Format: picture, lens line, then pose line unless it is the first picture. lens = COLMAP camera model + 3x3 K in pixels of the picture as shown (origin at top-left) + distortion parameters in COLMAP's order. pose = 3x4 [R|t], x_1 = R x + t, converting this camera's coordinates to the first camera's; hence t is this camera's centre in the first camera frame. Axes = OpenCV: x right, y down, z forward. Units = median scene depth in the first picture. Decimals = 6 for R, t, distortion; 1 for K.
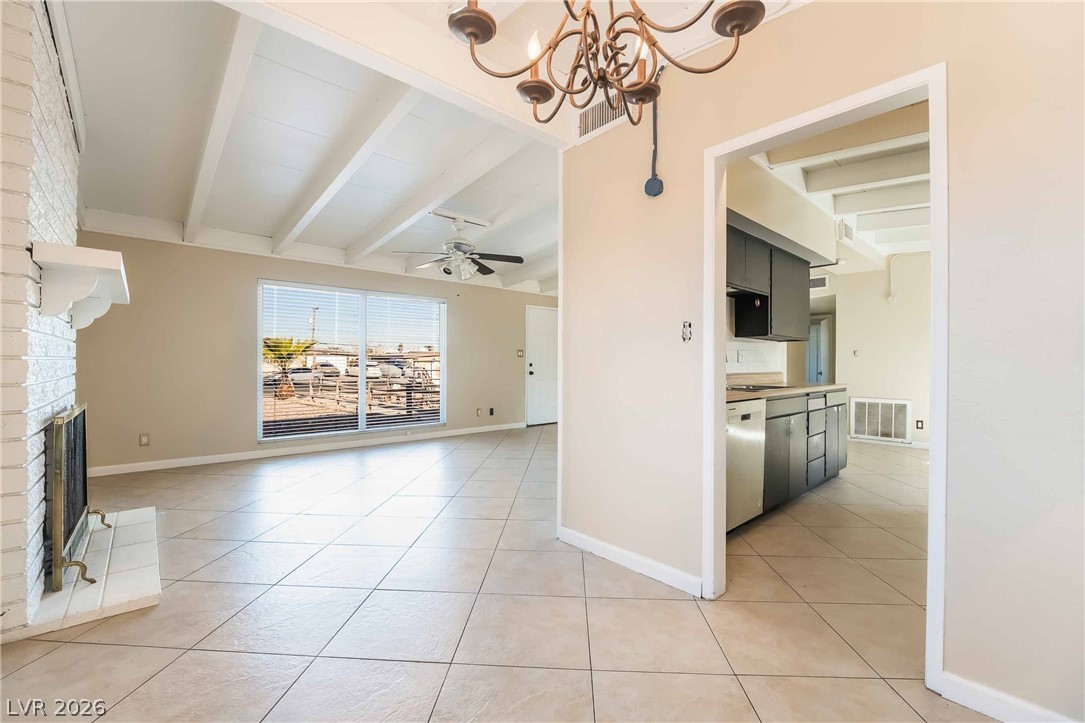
lens RADIAL K [[447.8, 0, 540.9], [0, 447.8, 364.3], [0, 0, 1]] dist [0.001187, 0.000036]
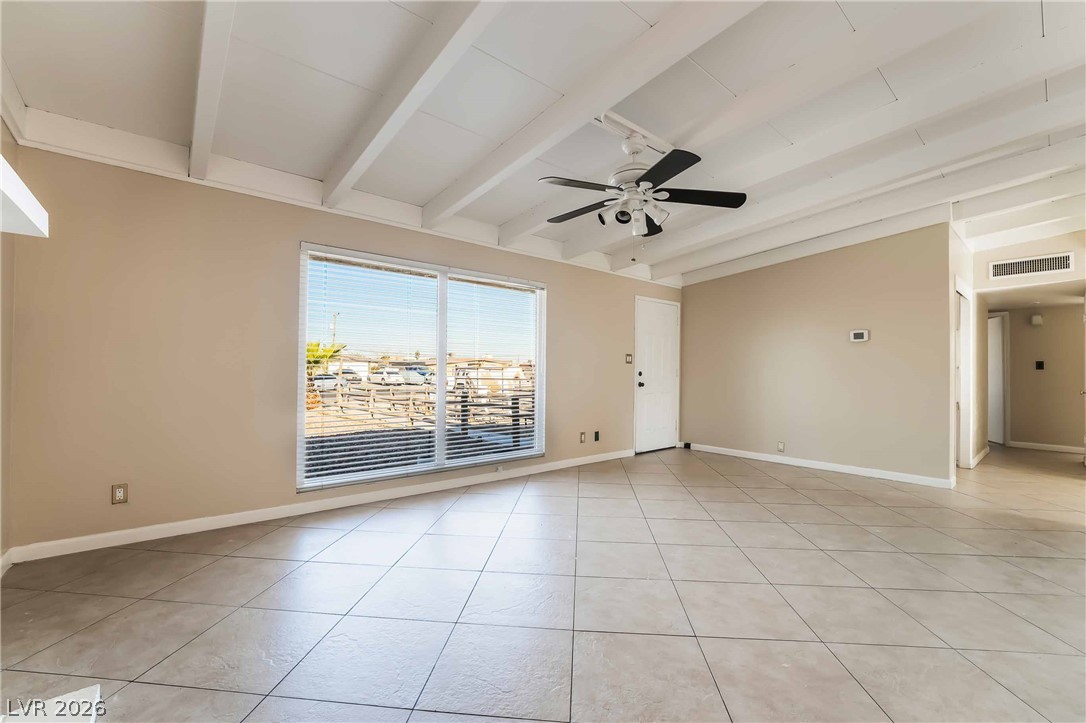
lens RADIAL K [[448.2, 0, 544.9], [0, 448.2, 363.8], [0, 0, 1]] dist [0.001187, 0.000036]
pose [[0.999681, 0.005785, -0.024568, -0.168375], [-0.006226, 0.999820, -0.017902, -0.000994], [0.024460, 0.018049, 0.999538, 0.231969]]
